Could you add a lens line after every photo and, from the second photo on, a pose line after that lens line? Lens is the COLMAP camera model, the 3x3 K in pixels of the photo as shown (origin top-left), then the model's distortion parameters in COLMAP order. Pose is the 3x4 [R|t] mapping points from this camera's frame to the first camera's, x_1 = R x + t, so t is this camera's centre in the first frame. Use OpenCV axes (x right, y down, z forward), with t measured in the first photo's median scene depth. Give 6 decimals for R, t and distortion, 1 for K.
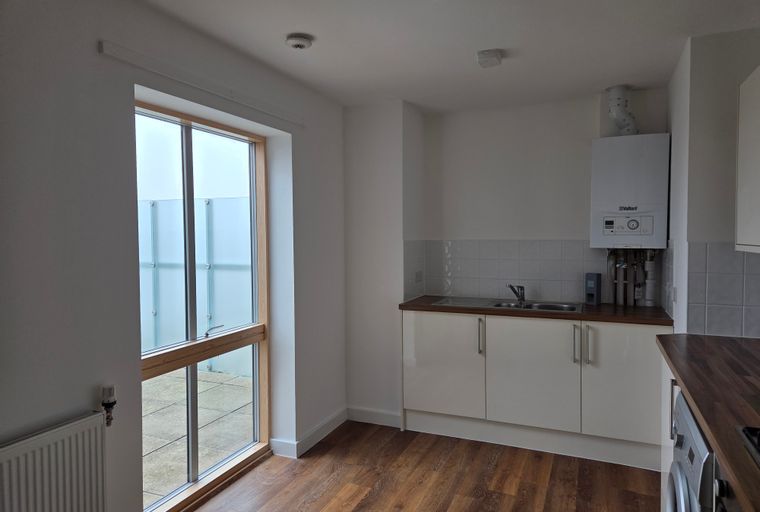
lens RADIAL K [[511.9, 0, 379.0], [0, 511.9, 252.0], [0, 0, 1]] dist [0.052446, -0.015387]
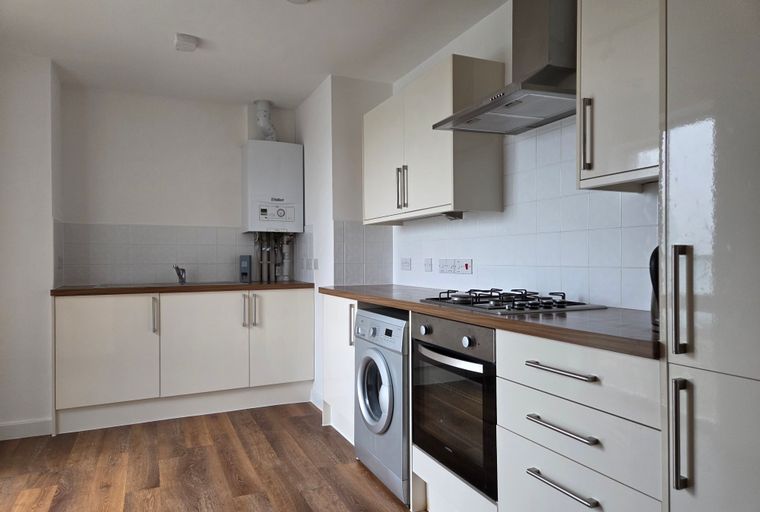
lens RADIAL K [[511.9, 0, 383.0], [0, 511.9, 258.6], [0, 0, 1]] dist [0.052446, -0.015387]
pose [[0.676613, -0.001171, 0.736338, -0.253182], [0.028453, 0.999293, -0.024556, 0.093507], [-0.735789, 0.037566, 0.676169, -0.019475]]
